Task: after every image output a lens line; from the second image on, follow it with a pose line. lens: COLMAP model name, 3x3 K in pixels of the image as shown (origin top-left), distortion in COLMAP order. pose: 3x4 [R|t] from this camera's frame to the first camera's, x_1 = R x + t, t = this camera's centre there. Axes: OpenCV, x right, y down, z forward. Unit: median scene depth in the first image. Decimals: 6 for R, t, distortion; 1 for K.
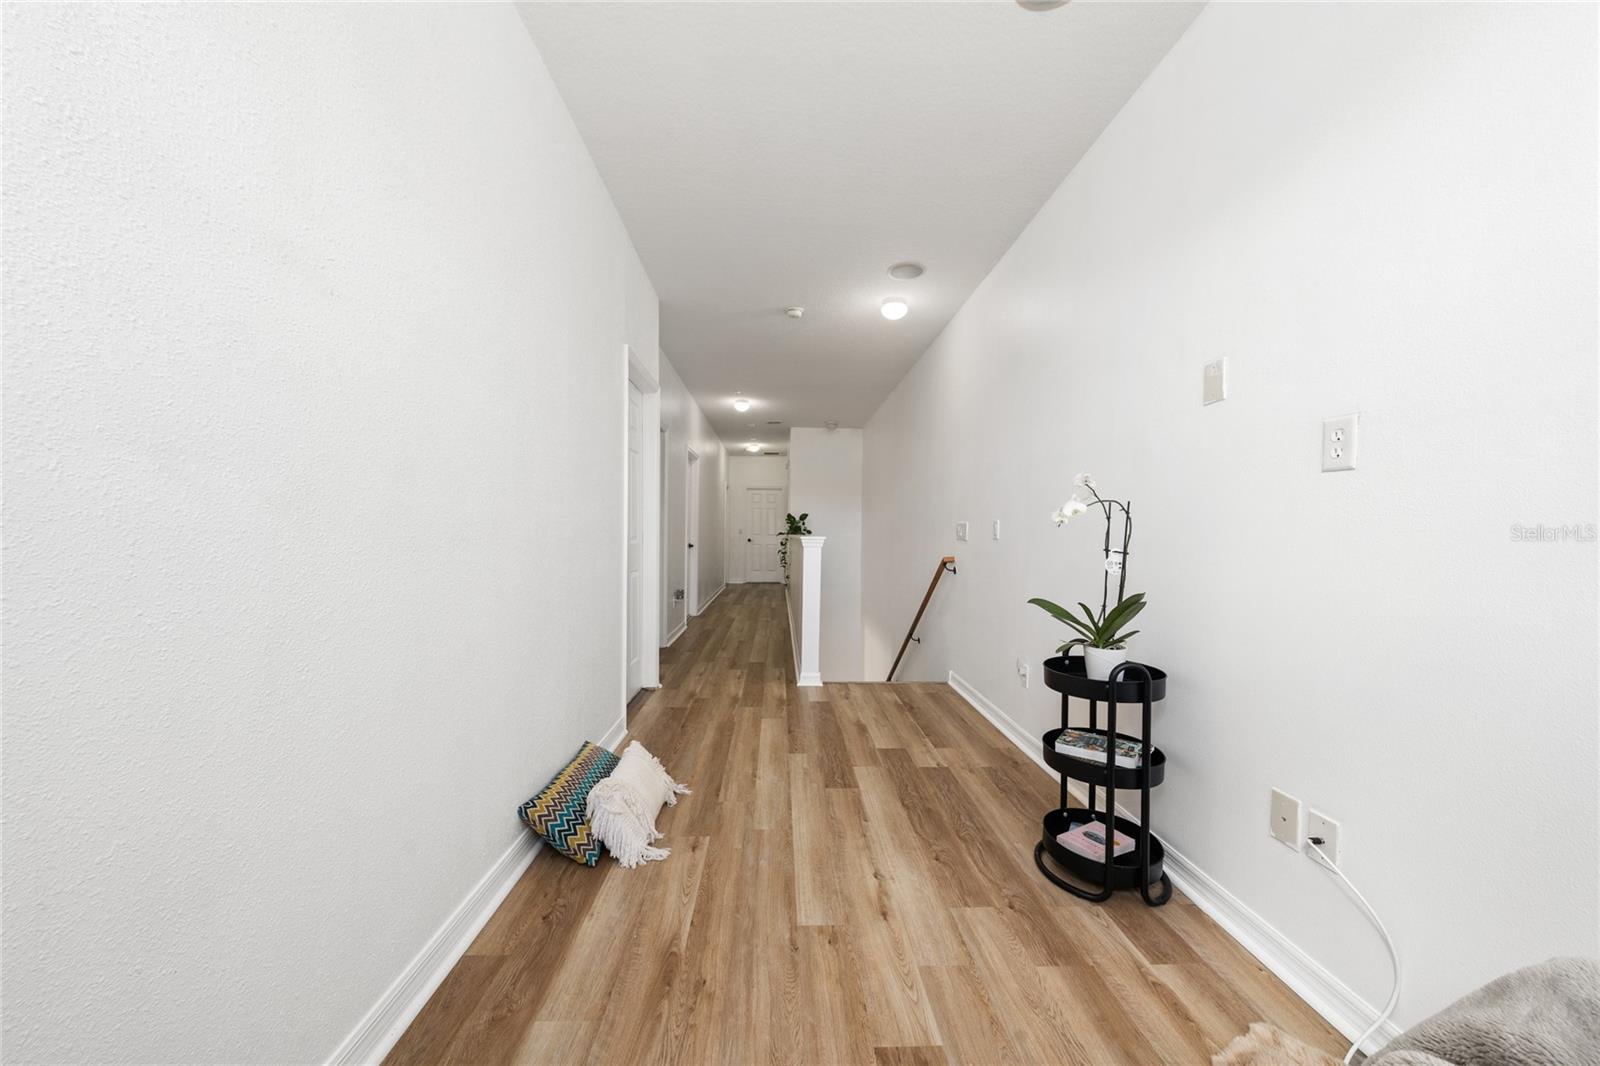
lens RADIAL K [[550.9, 0, 800.2], [0, 550.9, 530.3], [0, 0, 1]] dist [-0.001426, -0.000537]
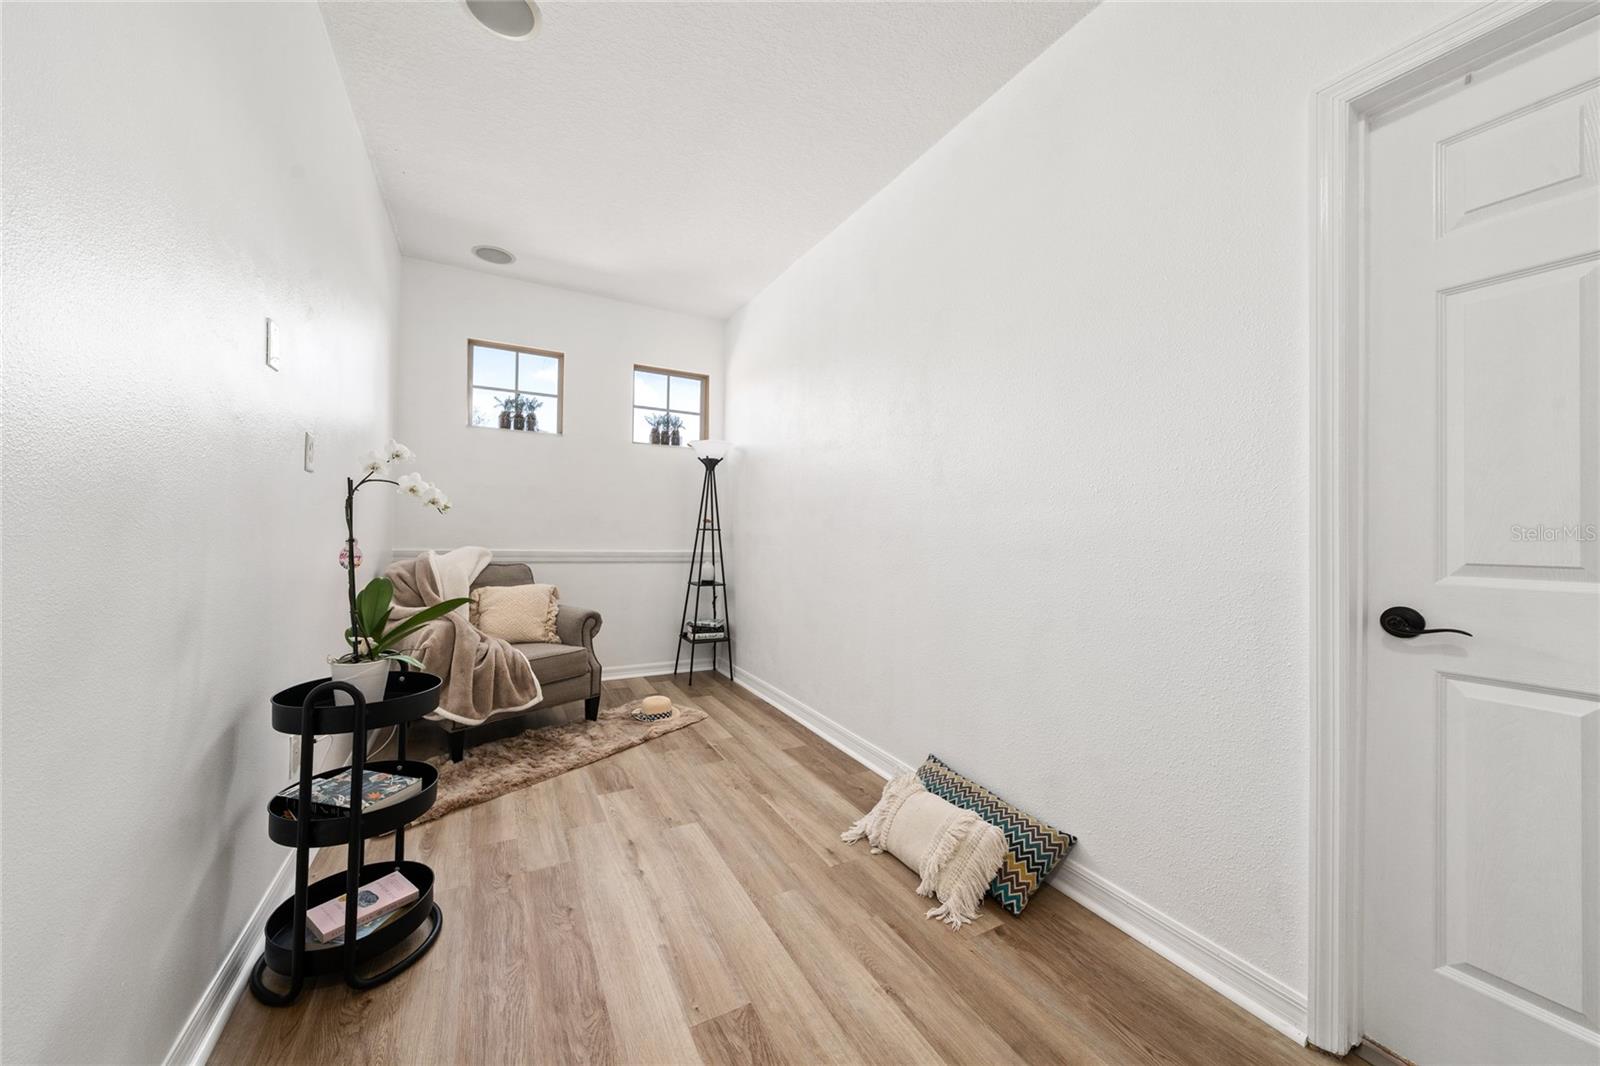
lens RADIAL K [[550.9, 0, 800.0], [0, 550.9, 530.2], [0, 0, 1]] dist [-0.001426, -0.000537]
pose [[-0.890498, -0.032896, -0.453797, 0.363875], [-0.032828, 0.999429, -0.008029, 0.007328], [0.453802, 0.007747, -0.891069, 2.068820]]
